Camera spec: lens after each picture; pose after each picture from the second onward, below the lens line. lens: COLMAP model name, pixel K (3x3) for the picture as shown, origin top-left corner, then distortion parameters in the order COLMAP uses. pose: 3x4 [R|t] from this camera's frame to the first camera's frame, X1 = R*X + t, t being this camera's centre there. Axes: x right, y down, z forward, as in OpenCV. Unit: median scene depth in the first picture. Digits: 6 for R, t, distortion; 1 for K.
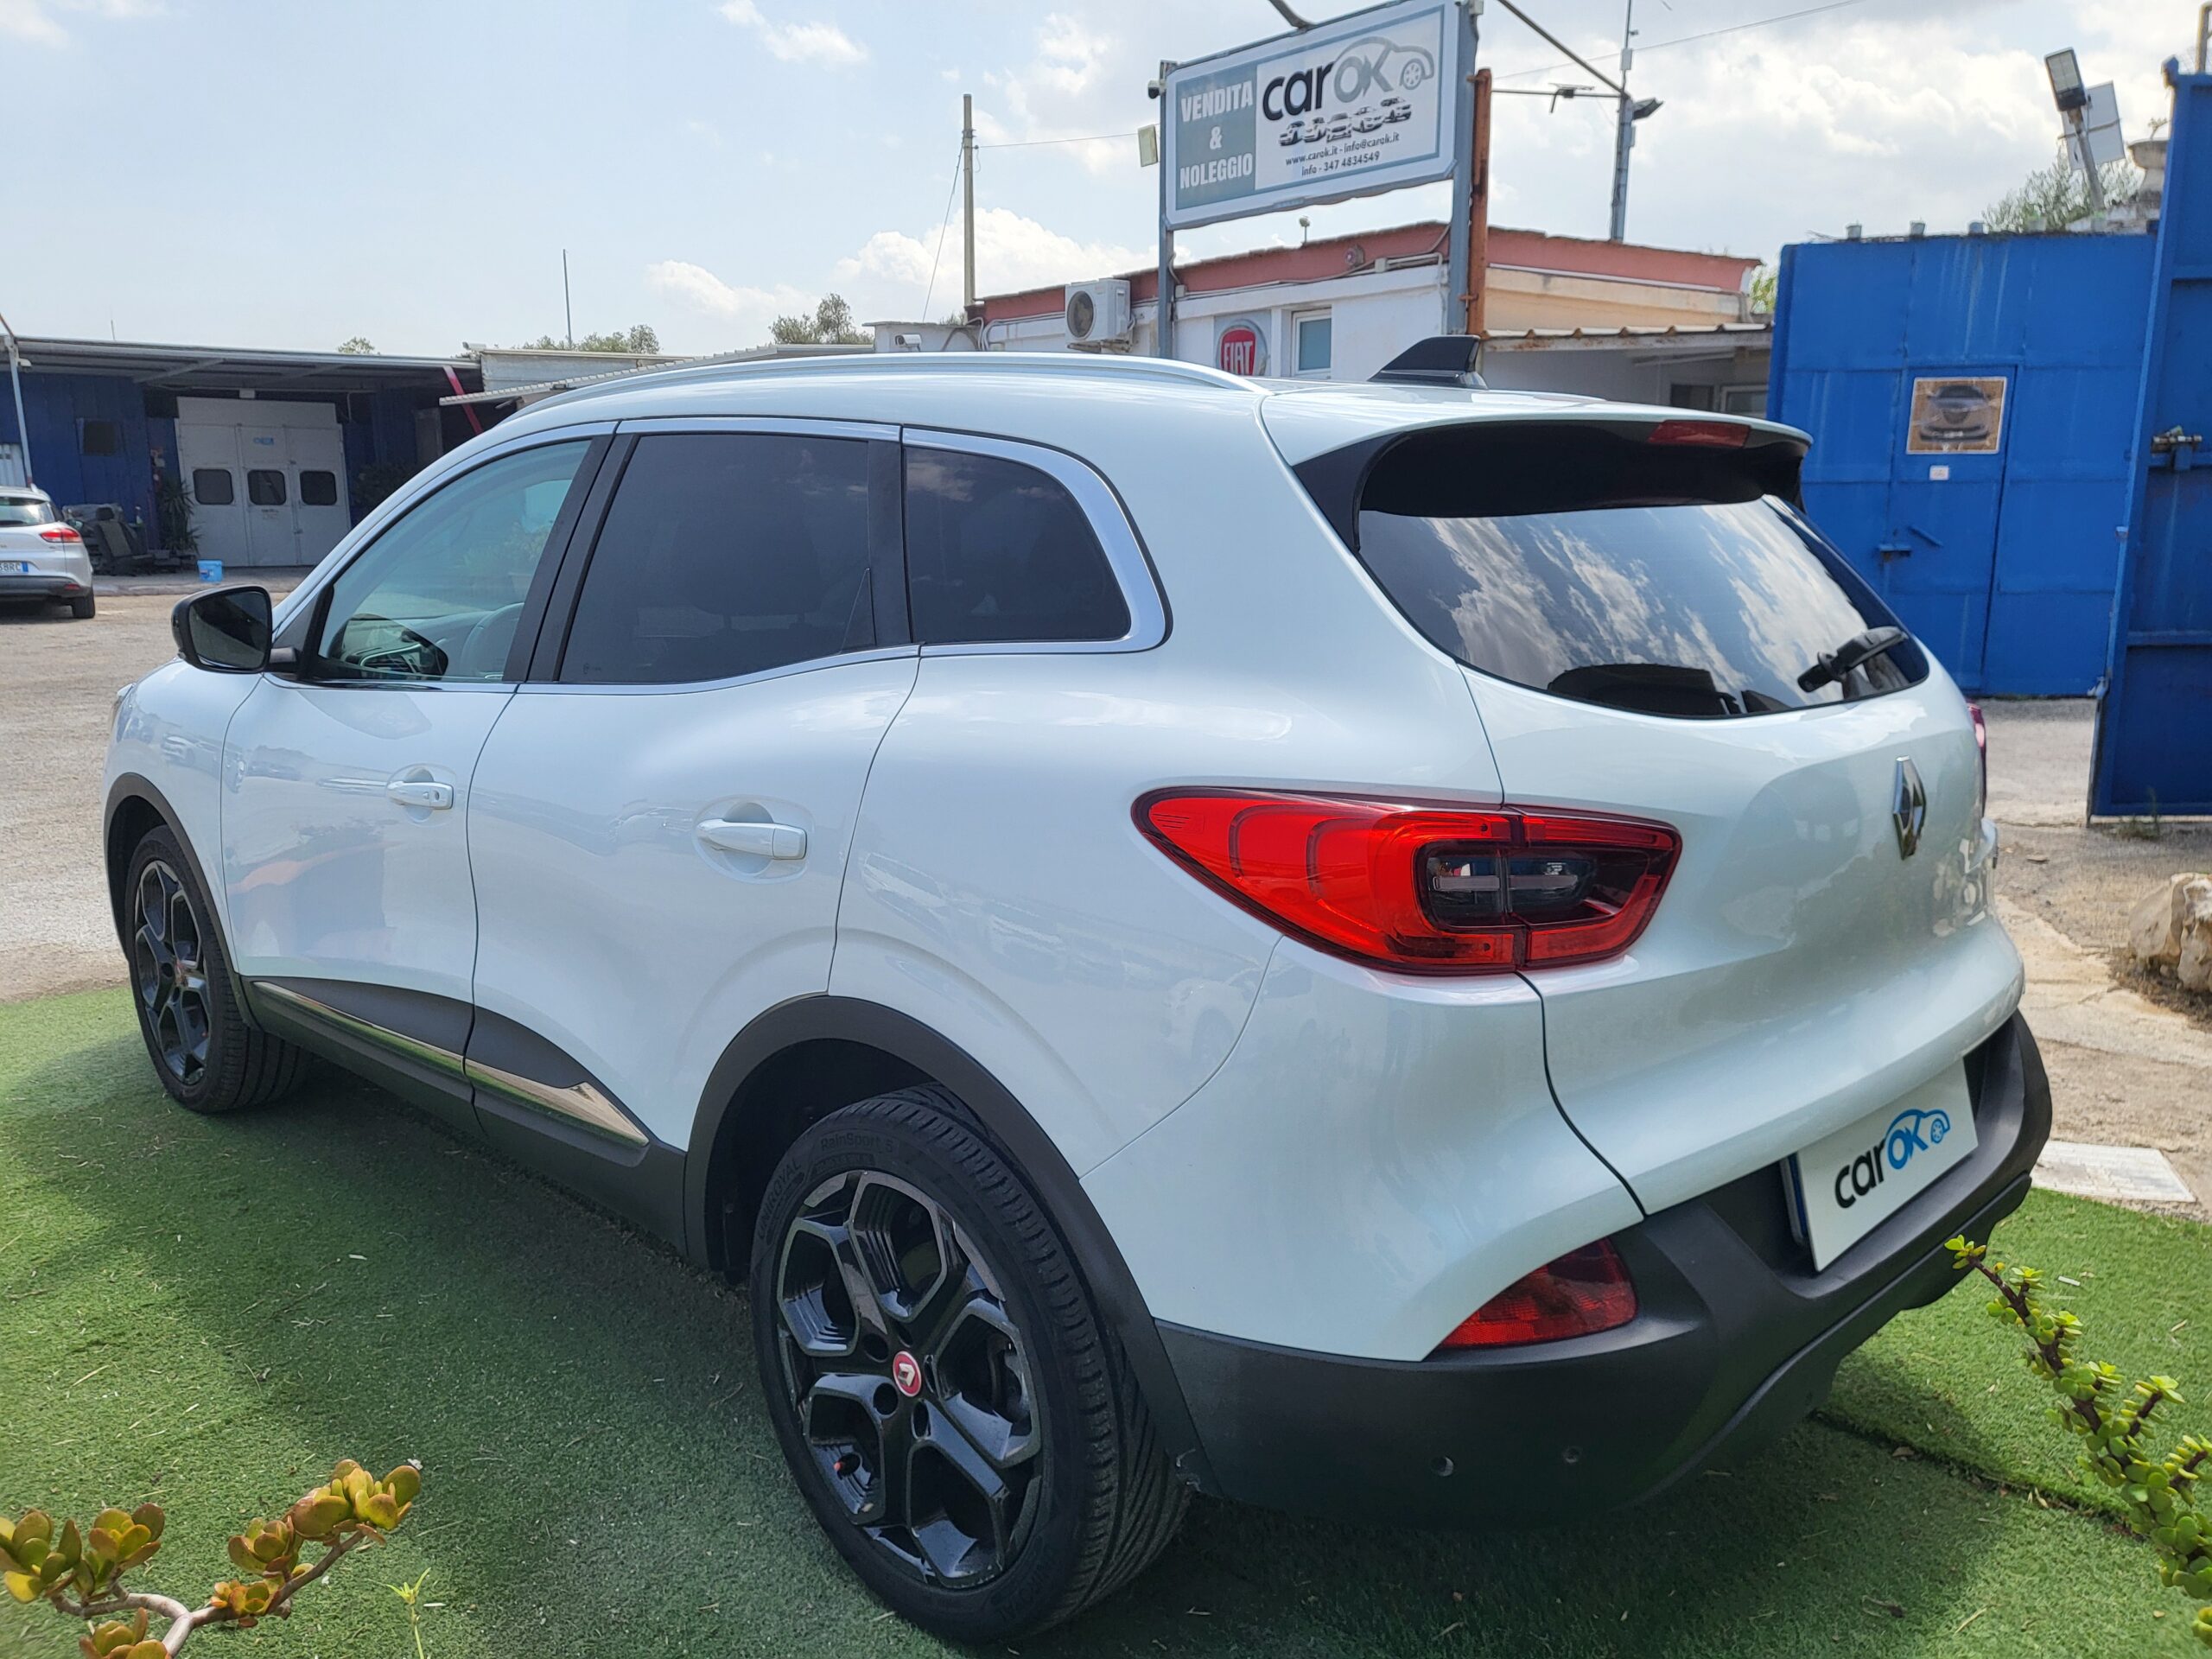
lens RADIAL K [[1699.1, 0, 1200.5], [0, 1699.1, 886.2], [0, 0, 1]] dist [-0.018100, 0.059243]
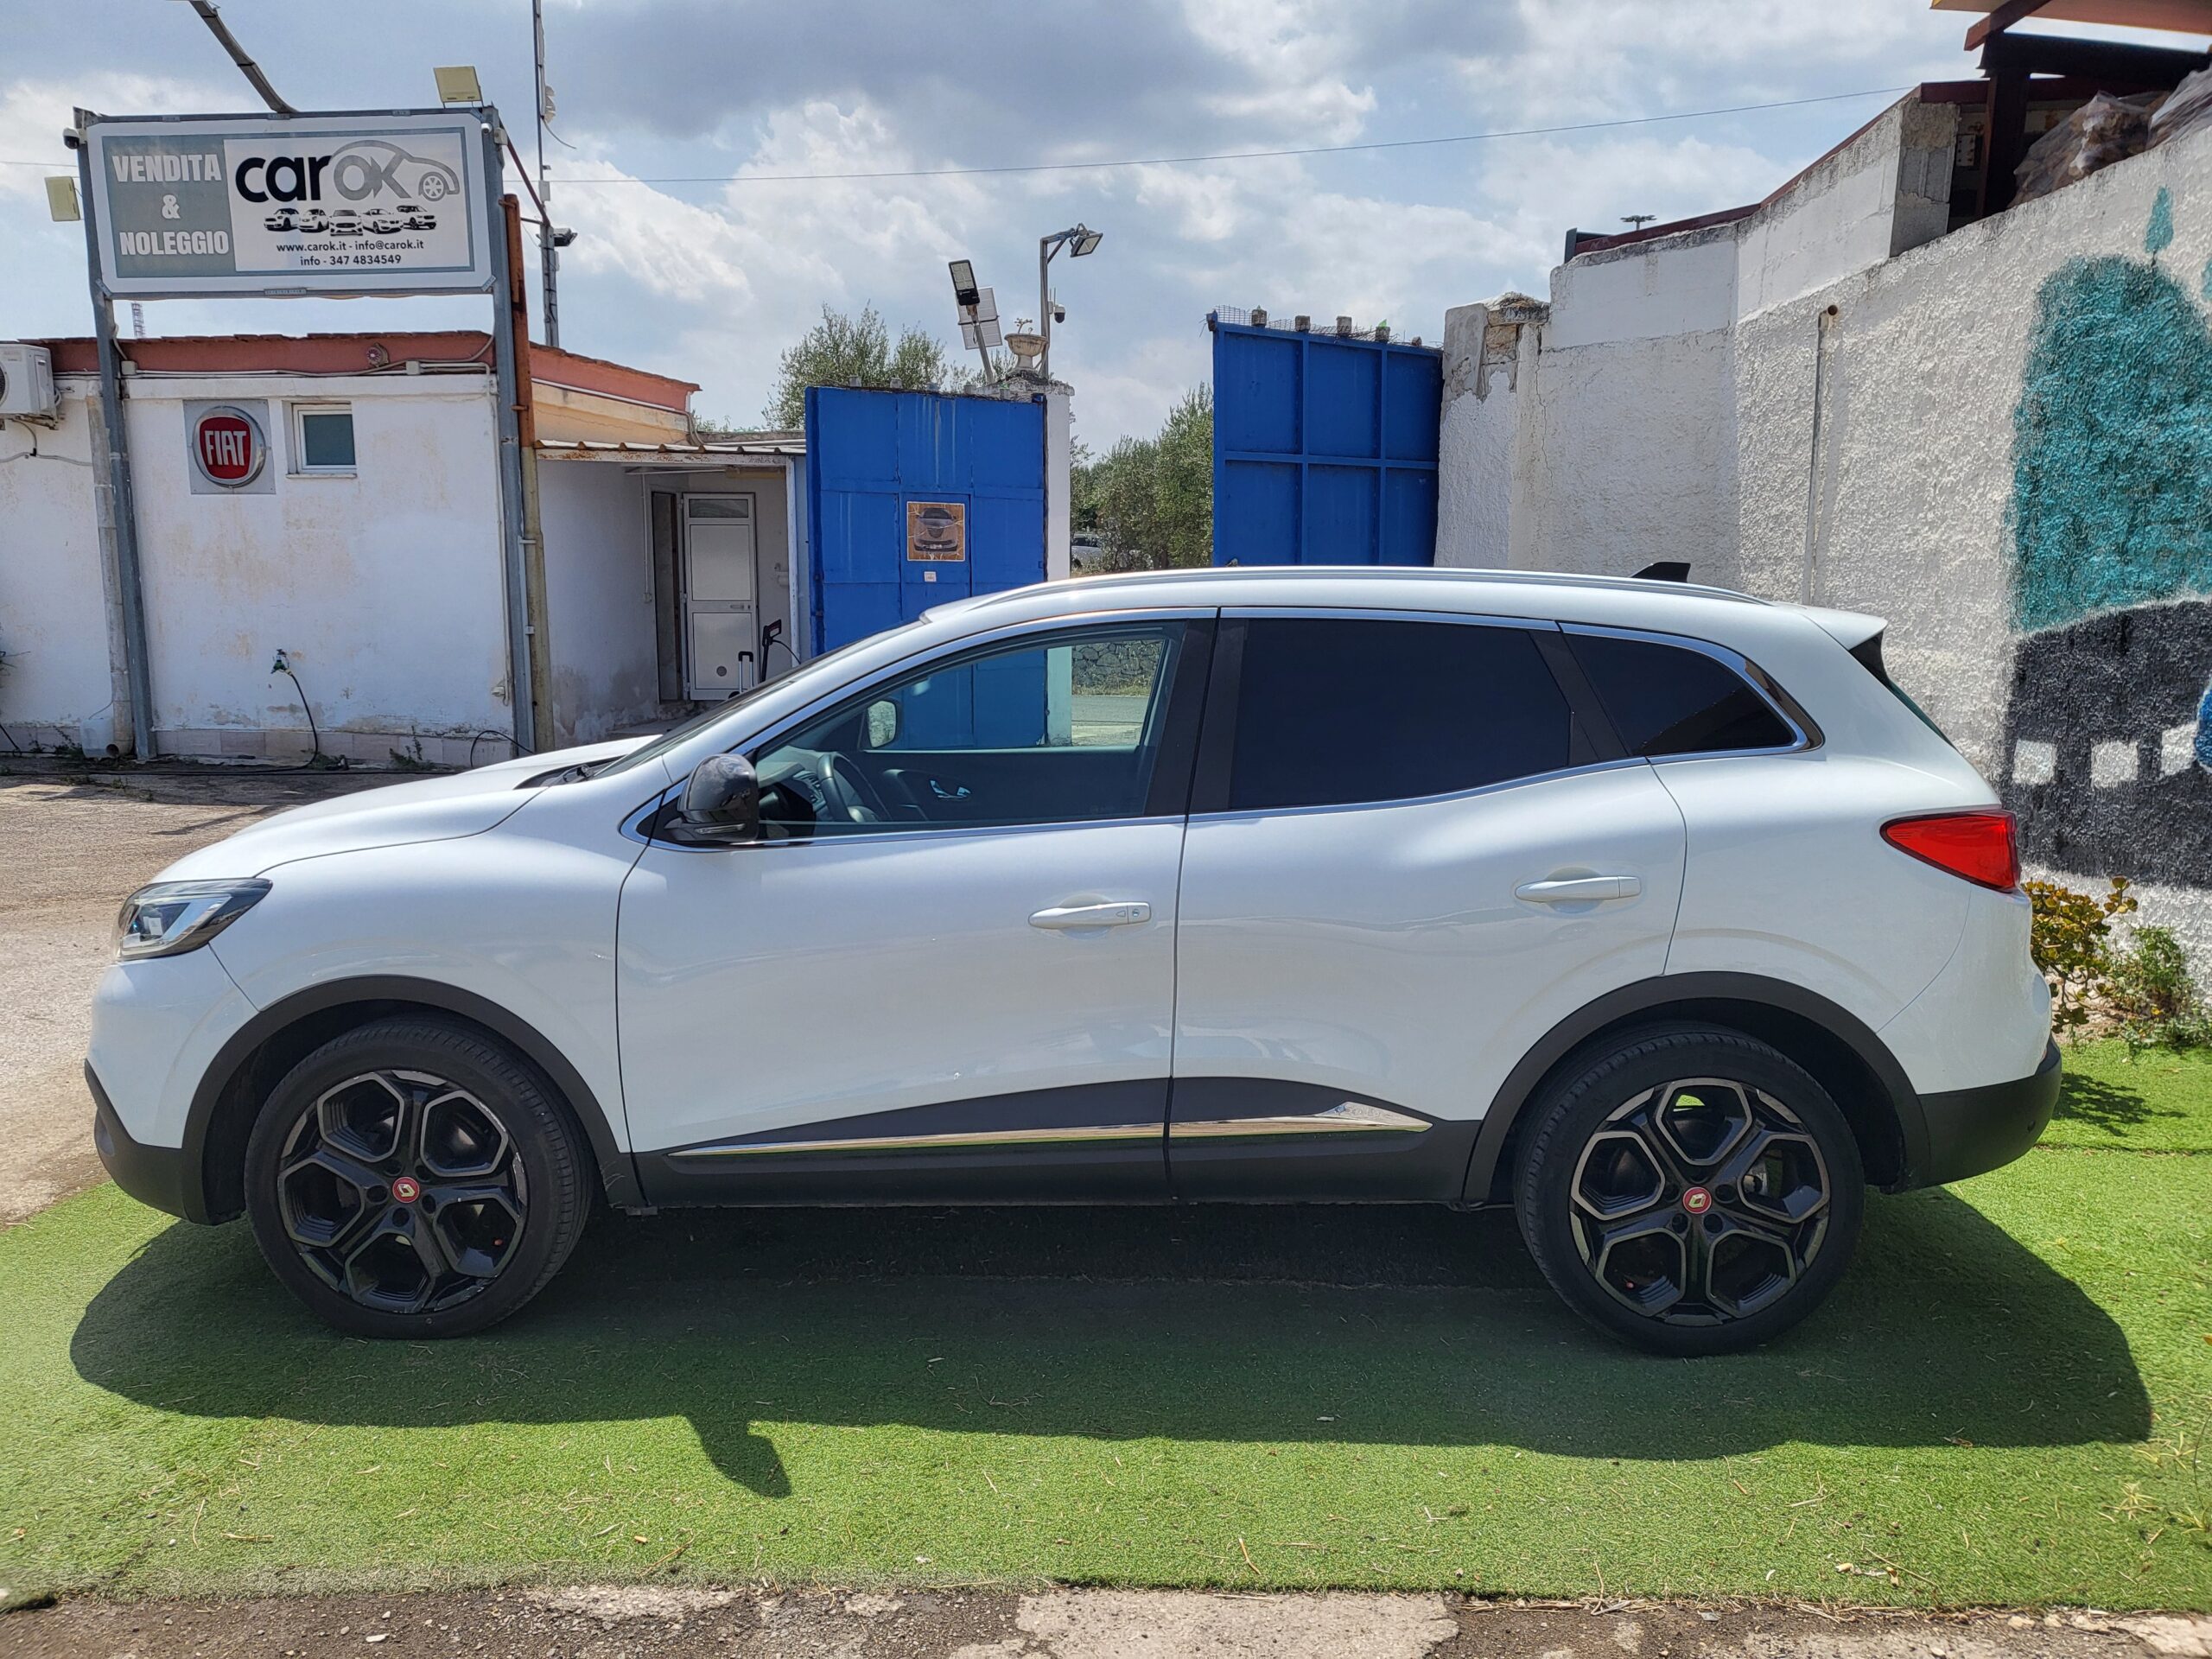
lens RADIAL K [[1699.1, 0, 1125.5], [0, 1699.1, 829.8], [0, 0, 1]] dist [-0.018100, 0.059243]
pose [[0.699816, -0.105469, 0.706494, -0.327712], [0.155777, 0.987769, -0.006845, -0.026878], [-0.697130, 0.114846, 0.707686, 0.037934]]
